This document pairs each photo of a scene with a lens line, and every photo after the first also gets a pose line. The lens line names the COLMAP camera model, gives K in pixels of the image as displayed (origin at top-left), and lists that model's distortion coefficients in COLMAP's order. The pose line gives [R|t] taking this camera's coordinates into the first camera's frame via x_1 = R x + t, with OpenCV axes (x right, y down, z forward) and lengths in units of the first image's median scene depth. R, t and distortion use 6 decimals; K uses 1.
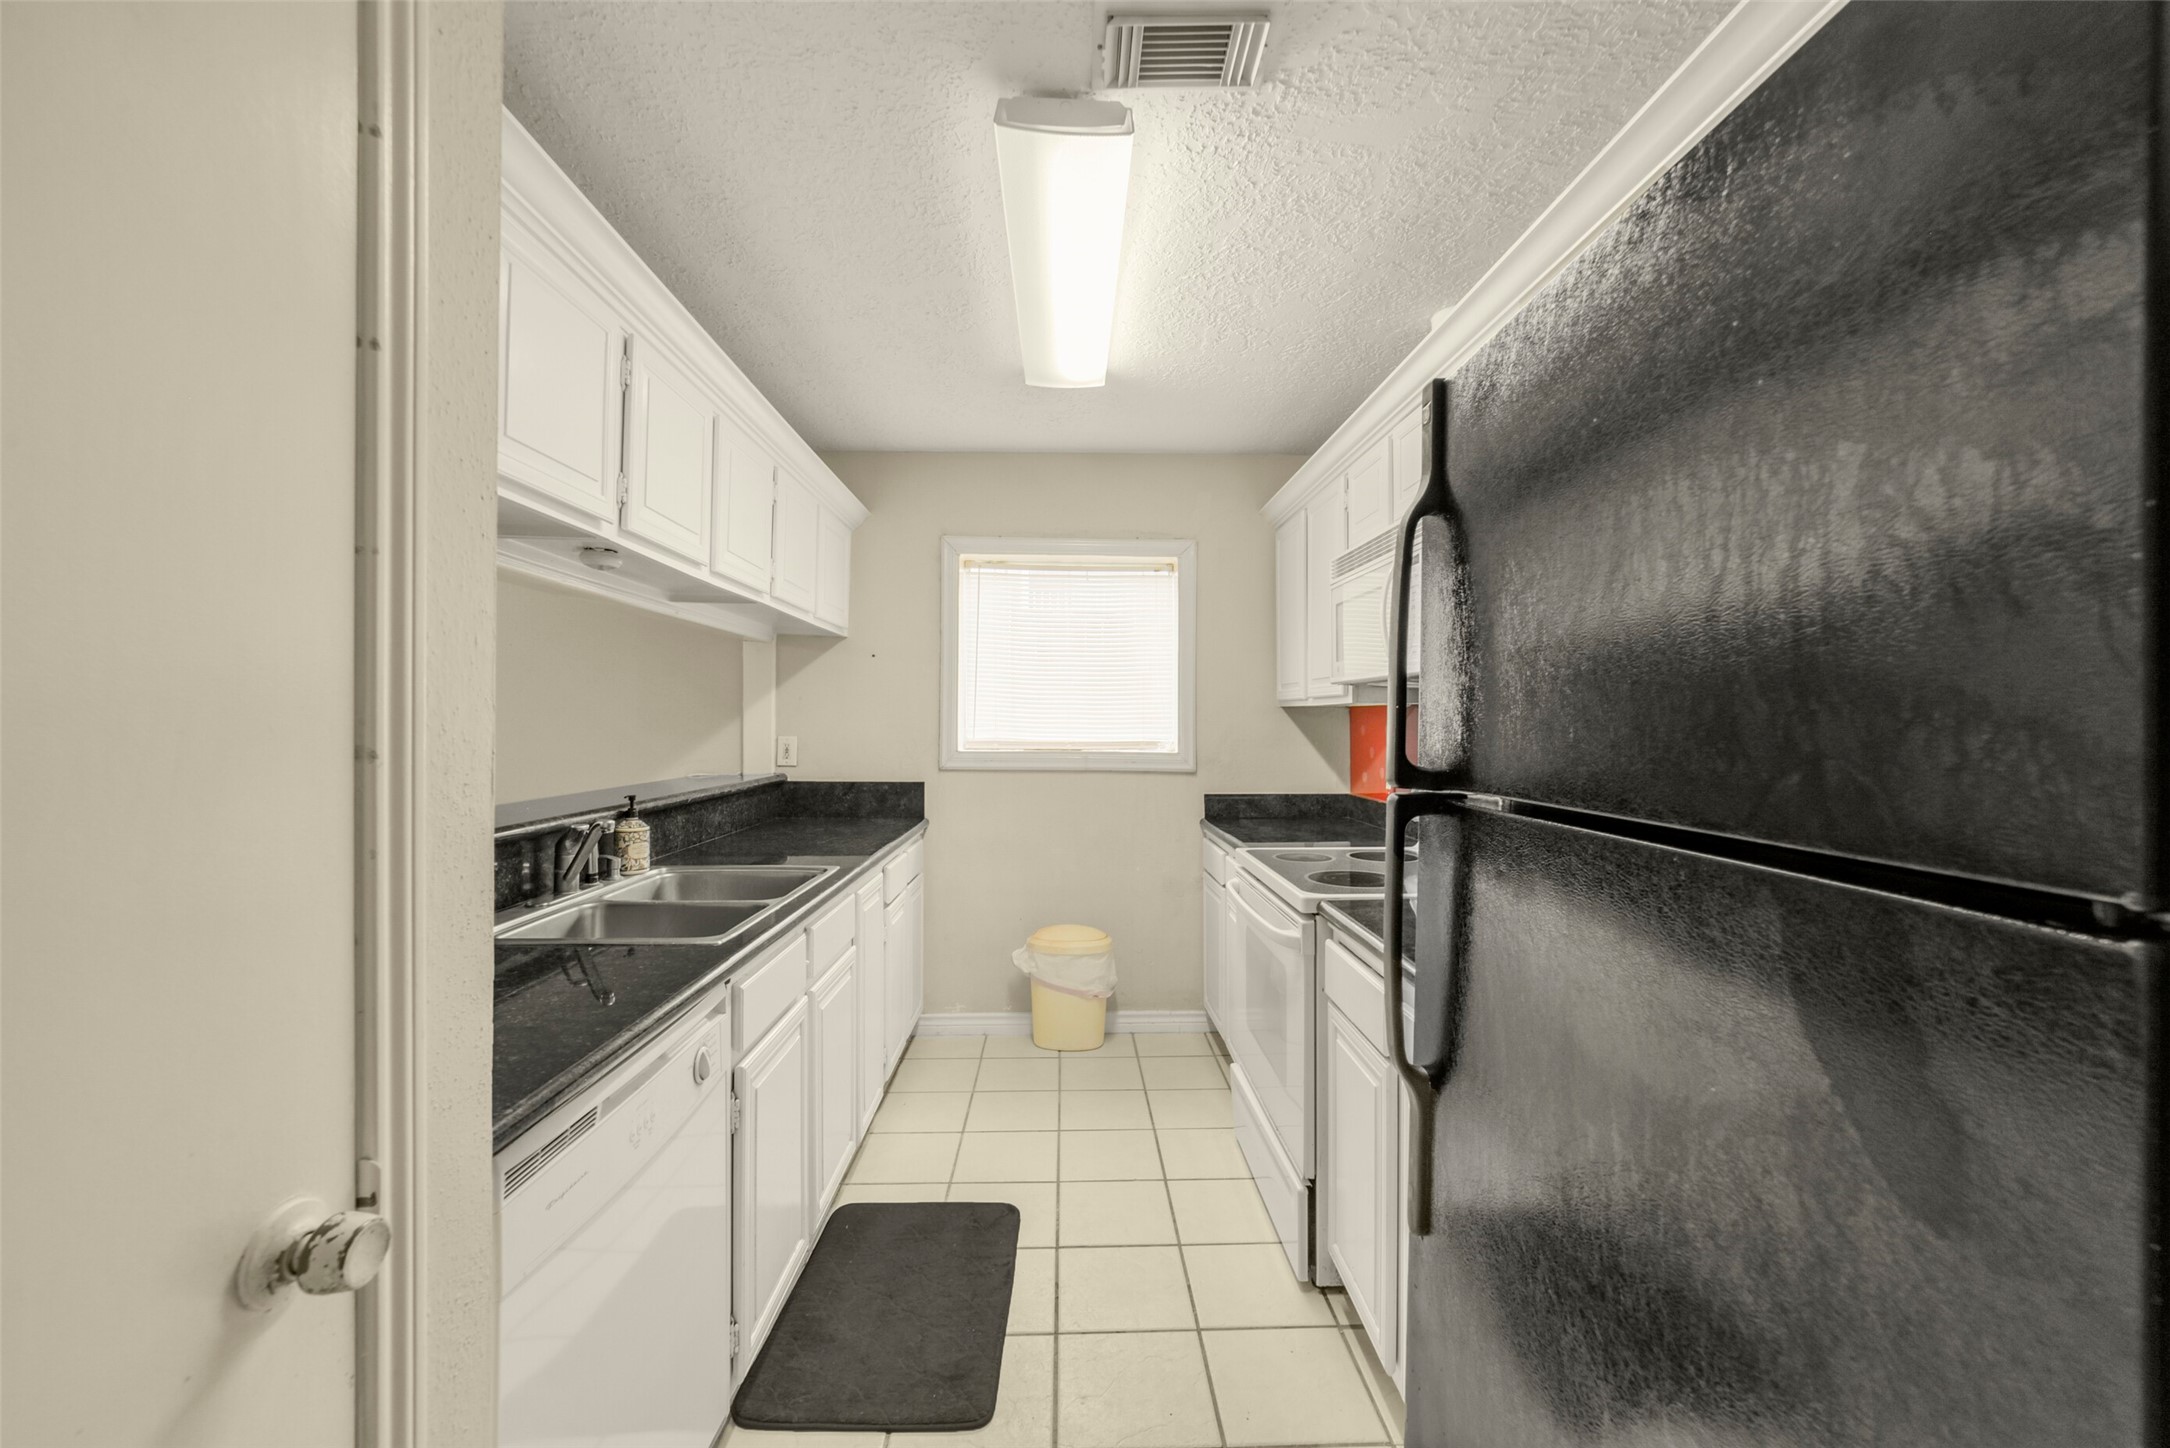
lens RADIAL K [[860.8, 0, 1096.9], [0, 860.8, 696.1], [0, 0, 1]] dist [0.000462, 0.000166]
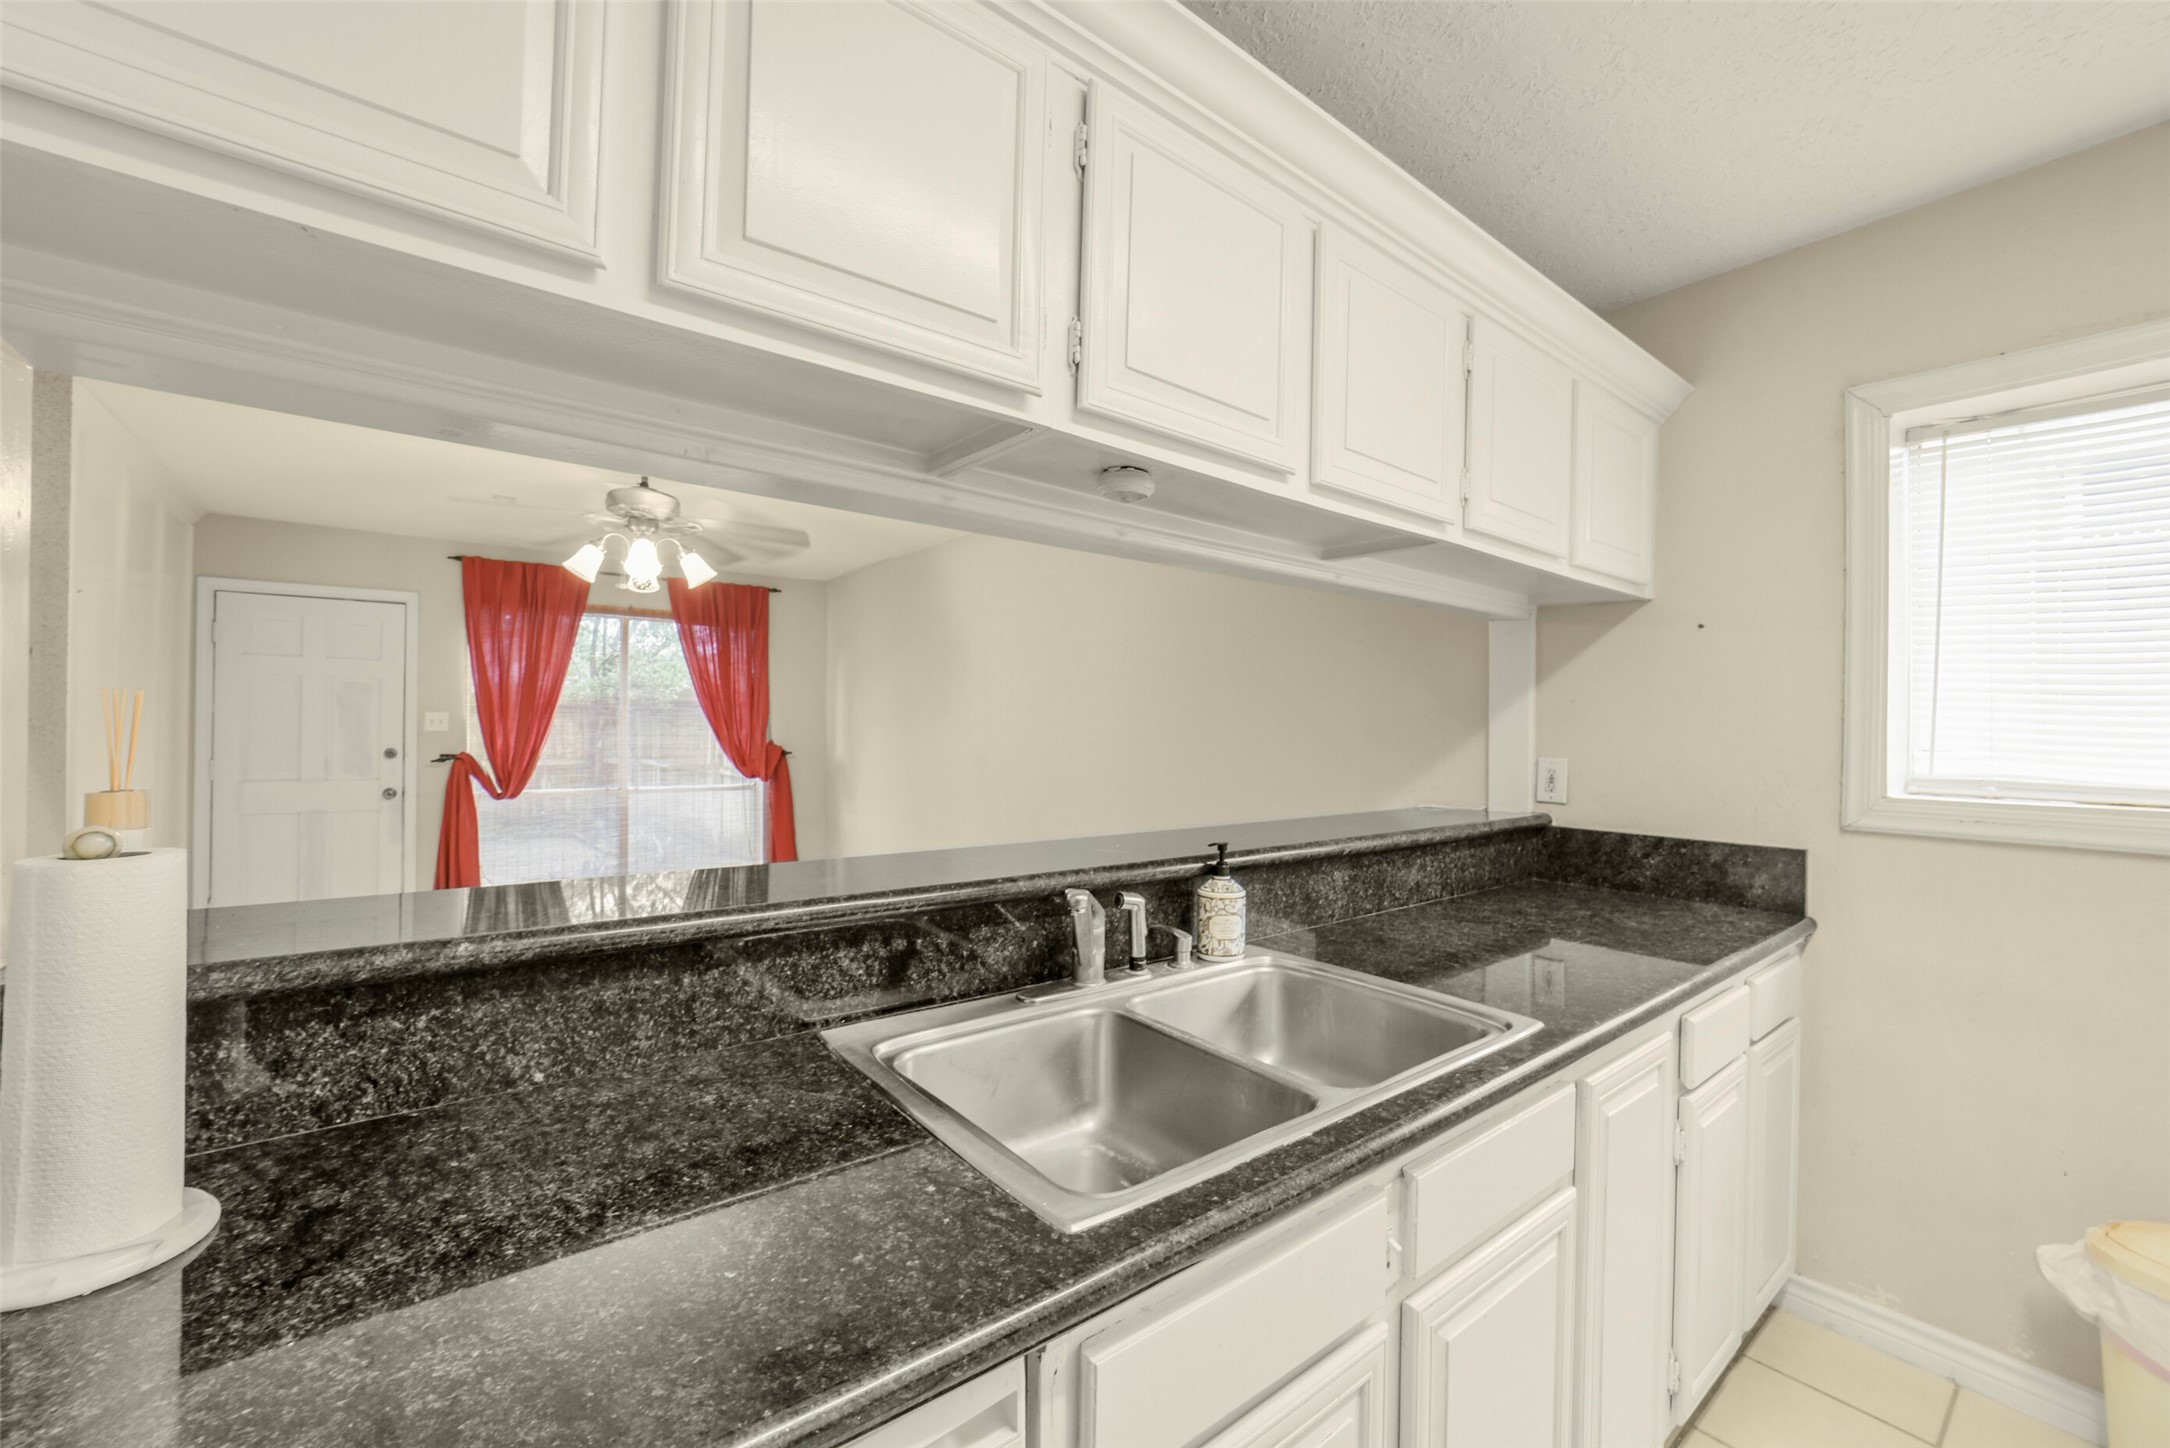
lens RADIAL K [[886.0, 0, 1085.0], [0, 886.0, 724.0], [0, 0, 1]] dist [-0.014405, 0.000441]
pose [[0.595183, -0.003811, -0.803582, -0.028647], [0.016178, 0.999843, 0.007241, 0.010179], [0.803428, -0.017310, 0.595151, 0.320288]]
